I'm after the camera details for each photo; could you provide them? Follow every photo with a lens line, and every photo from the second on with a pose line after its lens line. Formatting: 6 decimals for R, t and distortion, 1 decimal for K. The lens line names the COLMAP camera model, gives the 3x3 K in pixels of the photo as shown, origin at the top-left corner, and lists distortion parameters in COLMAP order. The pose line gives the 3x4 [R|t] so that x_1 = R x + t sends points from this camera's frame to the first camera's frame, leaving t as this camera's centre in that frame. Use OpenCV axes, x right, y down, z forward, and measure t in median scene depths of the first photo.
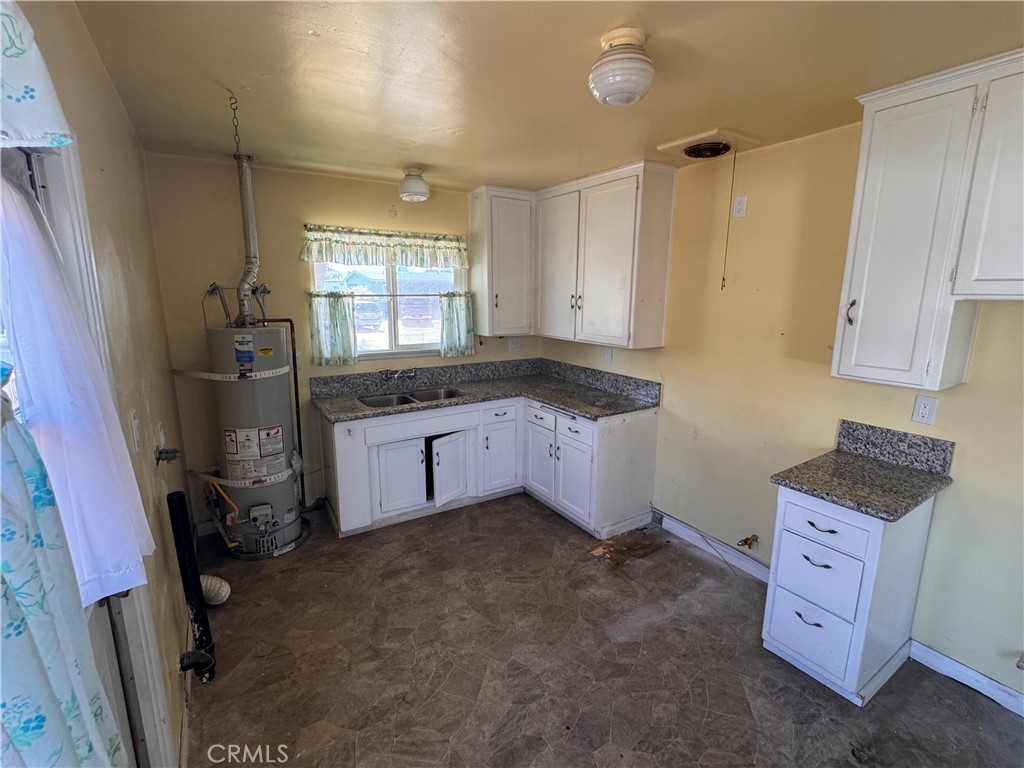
lens RADIAL K [[470.0, 0, 514.8], [0, 470.0, 385.8], [0, 0, 1]] dist [-0.007521, 0.000047]
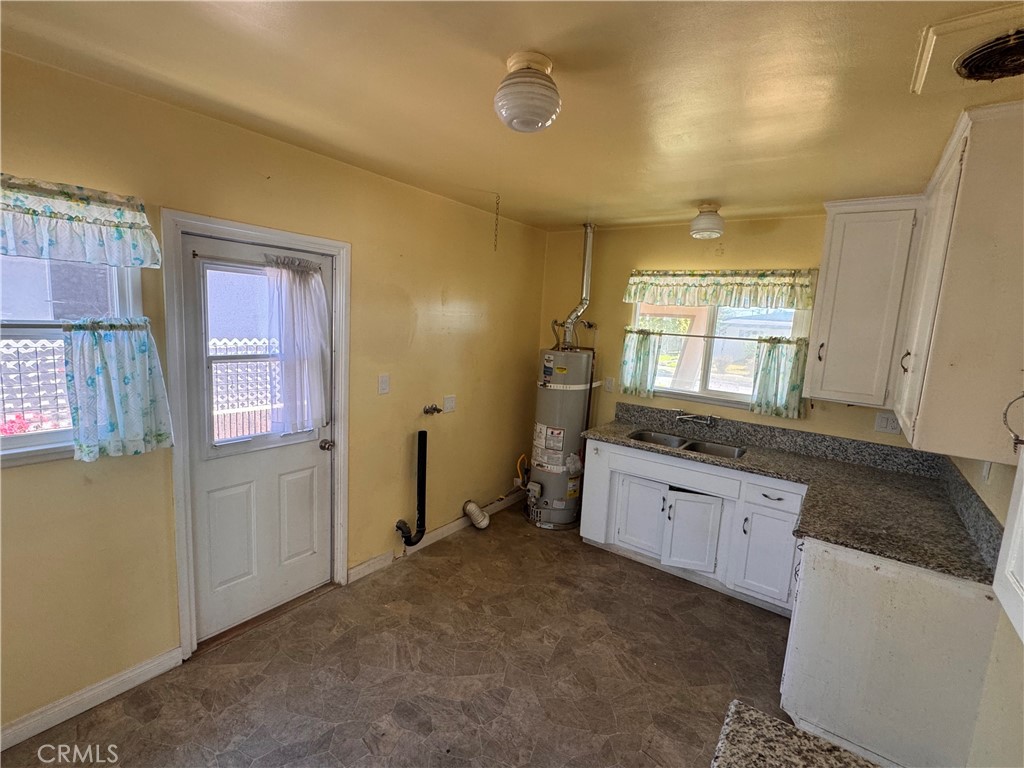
lens RADIAL K [[470.0, 0, 508.0], [0, 470.0, 385.7], [0, 0, 1]] dist [-0.007521, 0.000047]
pose [[0.357698, 0.147564, -0.922105, 0.563732], [-0.238702, 0.969080, 0.062485, -0.068992], [0.902814, 0.197758, 0.381862, 0.338487]]
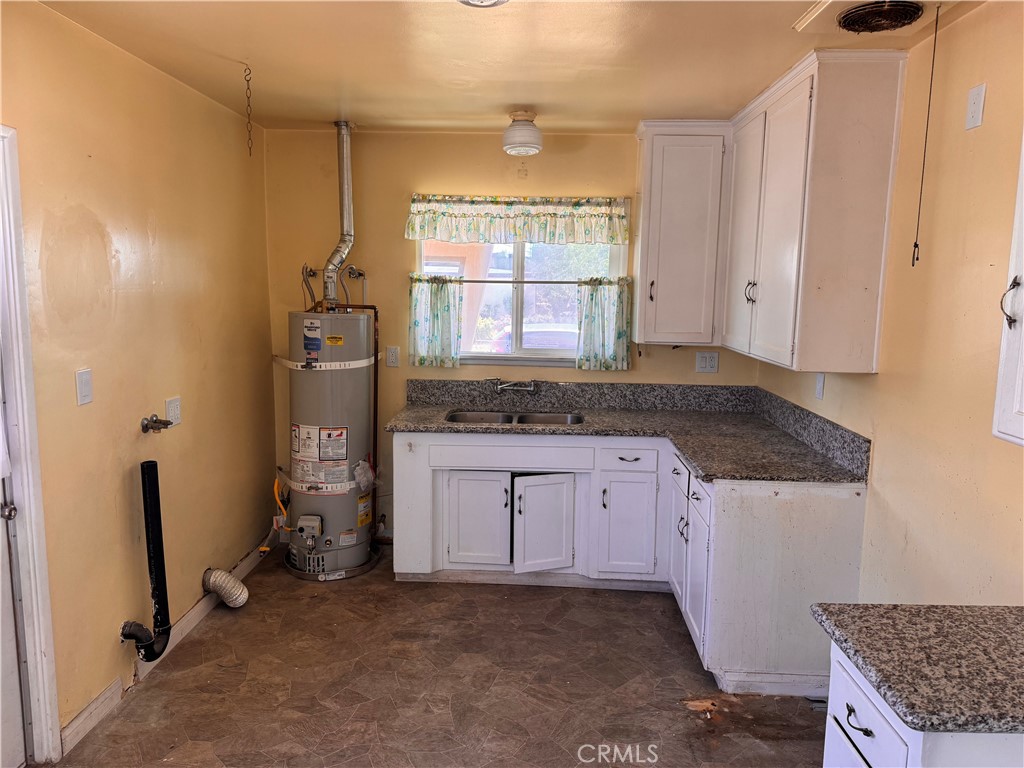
lens RADIAL K [[719.7, 0, 510.4], [0, 719.7, 385.1], [0, 0, 1]] dist [0.050218, -0.059503]
pose [[0.821267, 0.085495, -0.564102, 0.457798], [-0.124498, 0.991737, -0.030948, 0.009744], [0.556795, 0.095646, 0.825125, 0.069409]]
